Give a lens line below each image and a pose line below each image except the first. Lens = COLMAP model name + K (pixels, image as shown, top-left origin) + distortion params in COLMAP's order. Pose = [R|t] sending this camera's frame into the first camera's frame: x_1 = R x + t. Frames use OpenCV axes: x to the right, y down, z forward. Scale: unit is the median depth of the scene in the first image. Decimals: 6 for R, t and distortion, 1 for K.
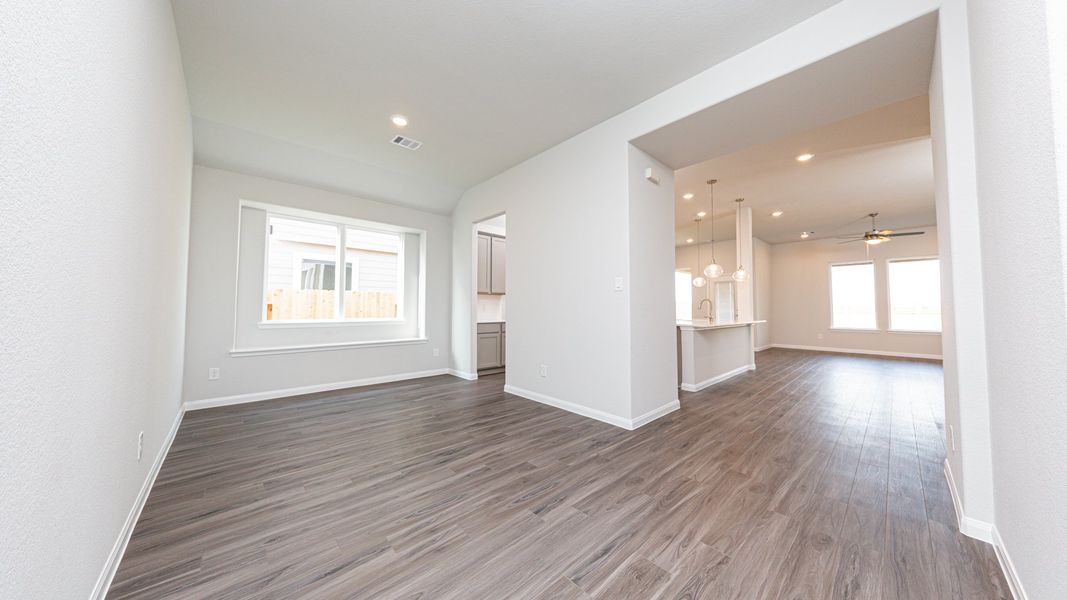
lens RADIAL K [[340.4, 0, 549.9], [0, 340.4, 305.2], [0, 0, 1]] dist [-0.000166, -0.000006]
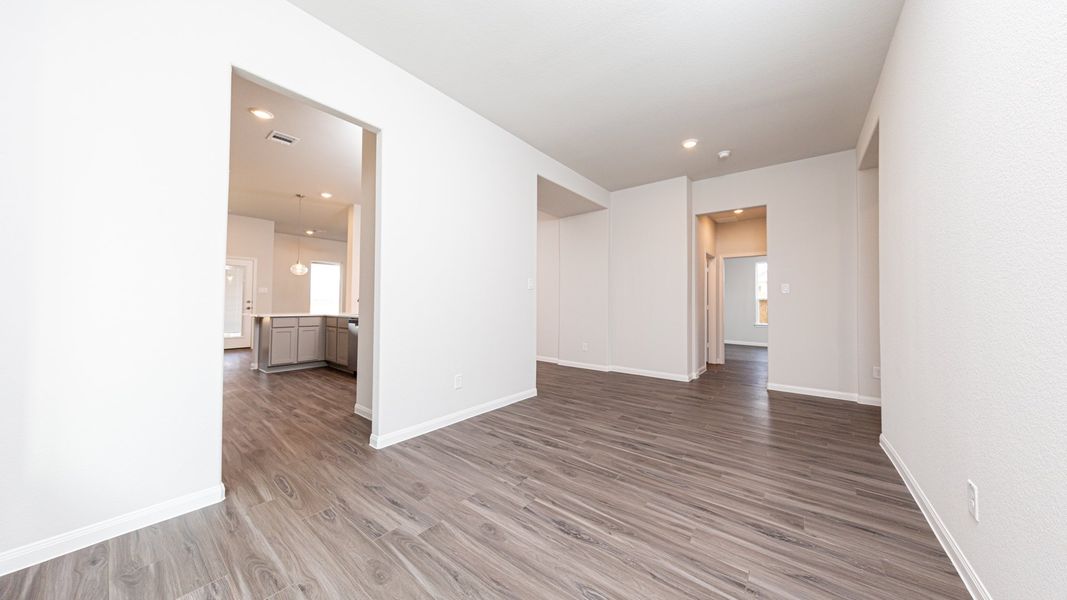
lens RADIAL K [[333.4, 0, 535.8], [0, 333.4, 295.4], [0, 0, 1]] dist [0.005952, 0.000024]
pose [[-0.136115, 0.011967, 0.990621, -1.172250], [-0.015483, 0.999779, -0.014205, -0.002353], [-0.990572, -0.017271, -0.135900, 1.320907]]
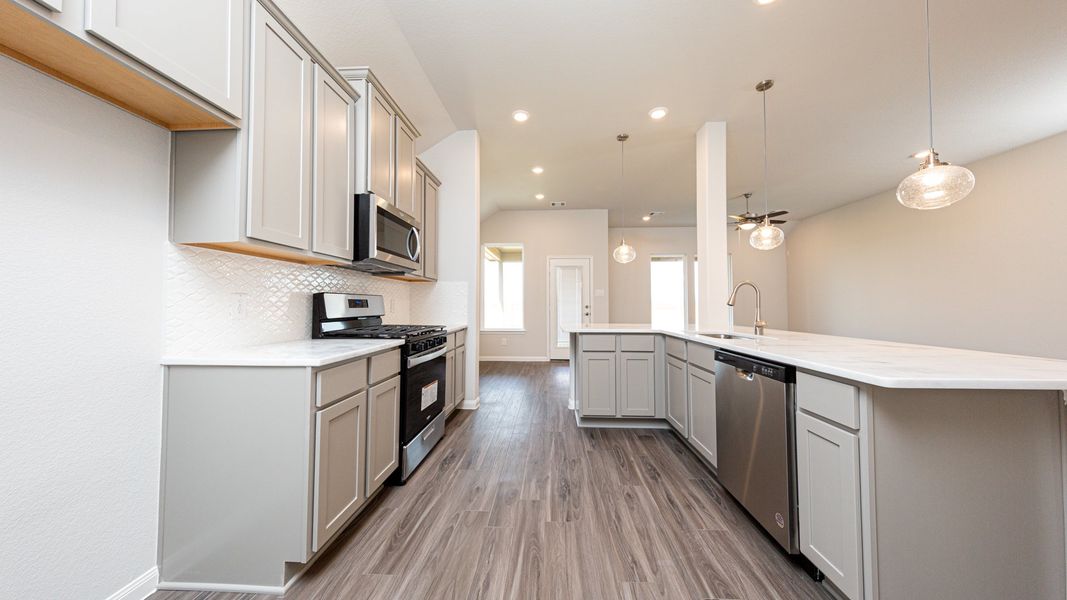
lens RADIAL K [[333.4, 0, 535.8], [0, 333.4, 295.4], [0, 0, 1]] dist [0.005952, 0.000024]
pose [[0.721943, 0.015347, 0.691783, -0.047652], [-0.000541, 0.999766, -0.021614, 0.016406], [-0.691953, 0.015230, 0.721782, 1.808286]]
